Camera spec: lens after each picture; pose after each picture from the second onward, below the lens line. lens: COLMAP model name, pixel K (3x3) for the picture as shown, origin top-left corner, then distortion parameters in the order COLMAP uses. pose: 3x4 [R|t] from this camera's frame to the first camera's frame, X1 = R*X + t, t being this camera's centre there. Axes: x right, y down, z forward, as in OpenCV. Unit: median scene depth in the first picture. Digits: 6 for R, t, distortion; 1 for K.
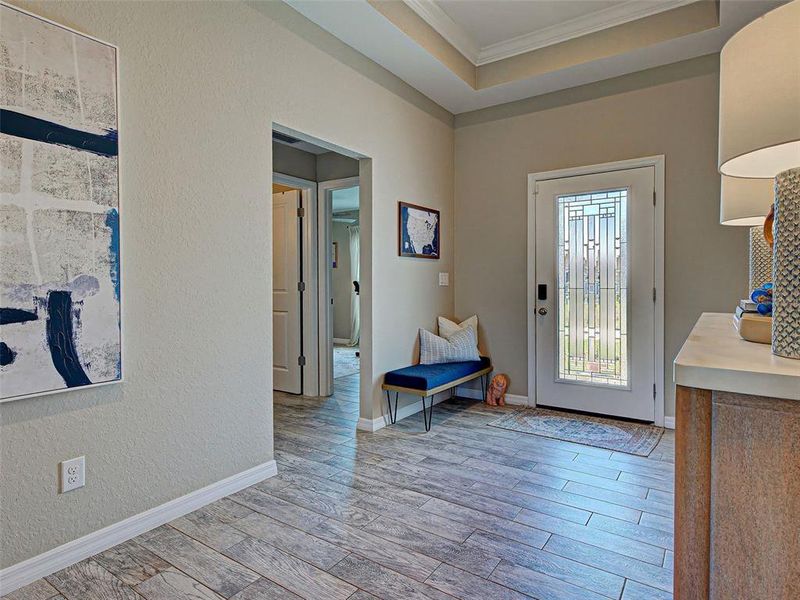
lens RADIAL K [[458.0, 0, 396.0], [0, 458.0, 293.6], [0, 0, 1]] dist [0.002425, 0.003567]
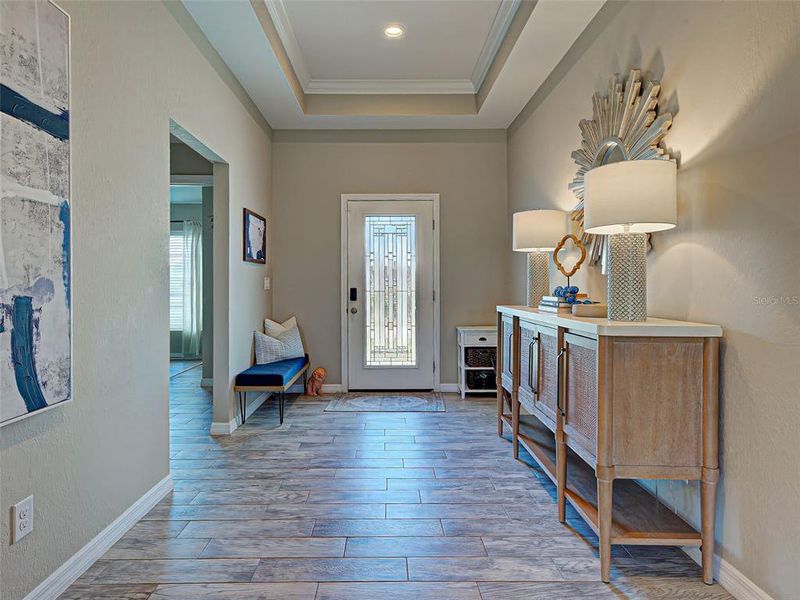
lens RADIAL K [[456.6, 0, 394.3], [0, 456.6, 294.7], [0, 0, 1]] dist [-0.000452, -0.000790]
pose [[0.810544, -0.010628, 0.585581, -0.347862], [0.014258, 0.999897, -0.001587, 0.001056], [-0.585504, 0.009635, 0.810613, -0.031350]]
